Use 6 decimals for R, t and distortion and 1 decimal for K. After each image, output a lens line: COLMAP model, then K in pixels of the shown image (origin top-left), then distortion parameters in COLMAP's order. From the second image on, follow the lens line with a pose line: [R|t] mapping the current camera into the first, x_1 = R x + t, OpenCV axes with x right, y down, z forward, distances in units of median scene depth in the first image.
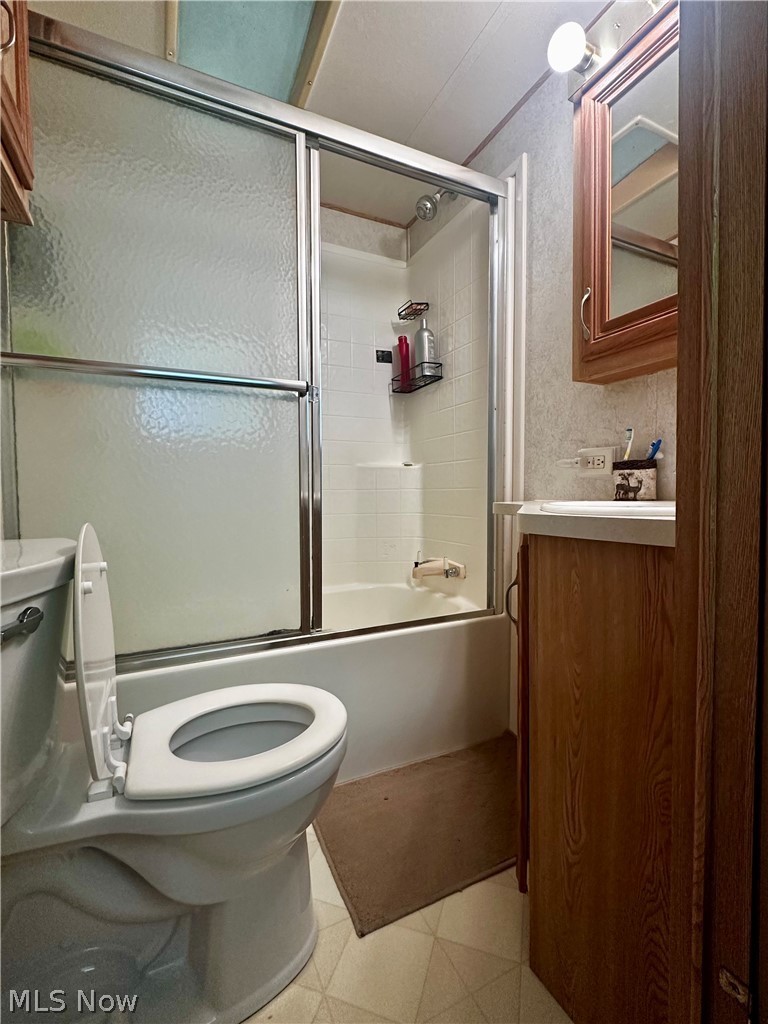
lens RADIAL K [[452.2, 0, 384.0], [0, 452.2, 512.0], [0, 0, 1]] dist [-0.000708, 0.001046]
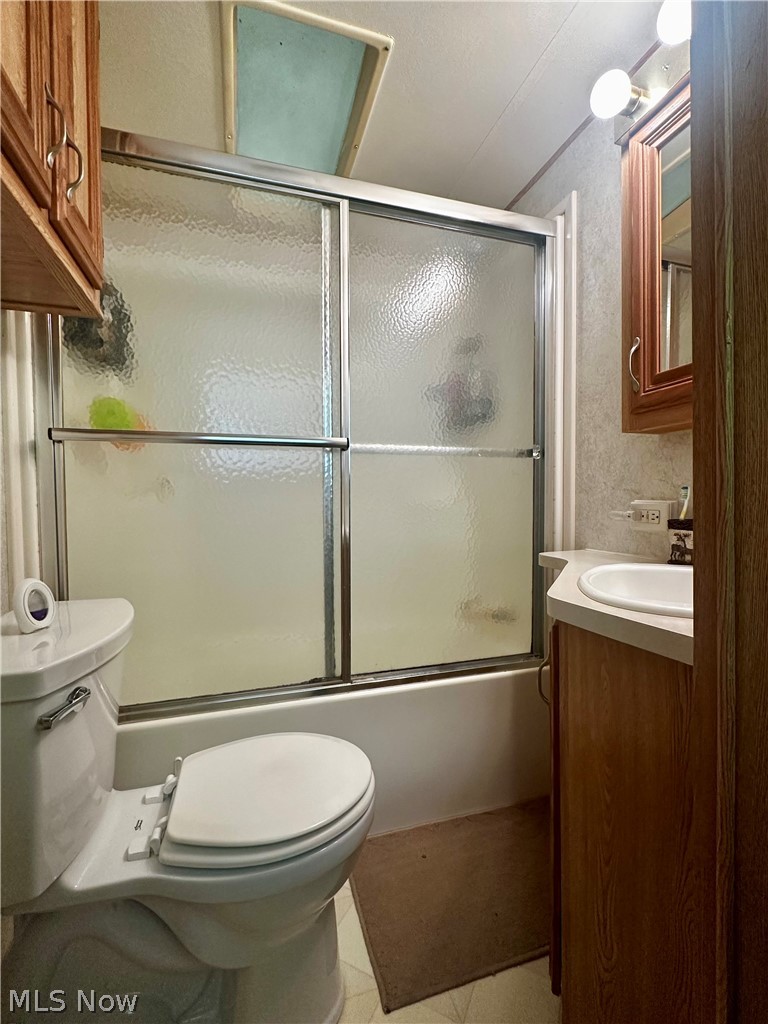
lens RADIAL K [[452.2, 0, 384.0], [0, 452.2, 512.0], [0, 0, 1]] dist [-0.000708, 0.001046]
pose [[0.989774, 0.003677, -0.142600, 0.062830], [-0.006622, 0.999774, -0.020189, -0.107434], [0.142494, 0.020927, 0.989574, -0.004301]]
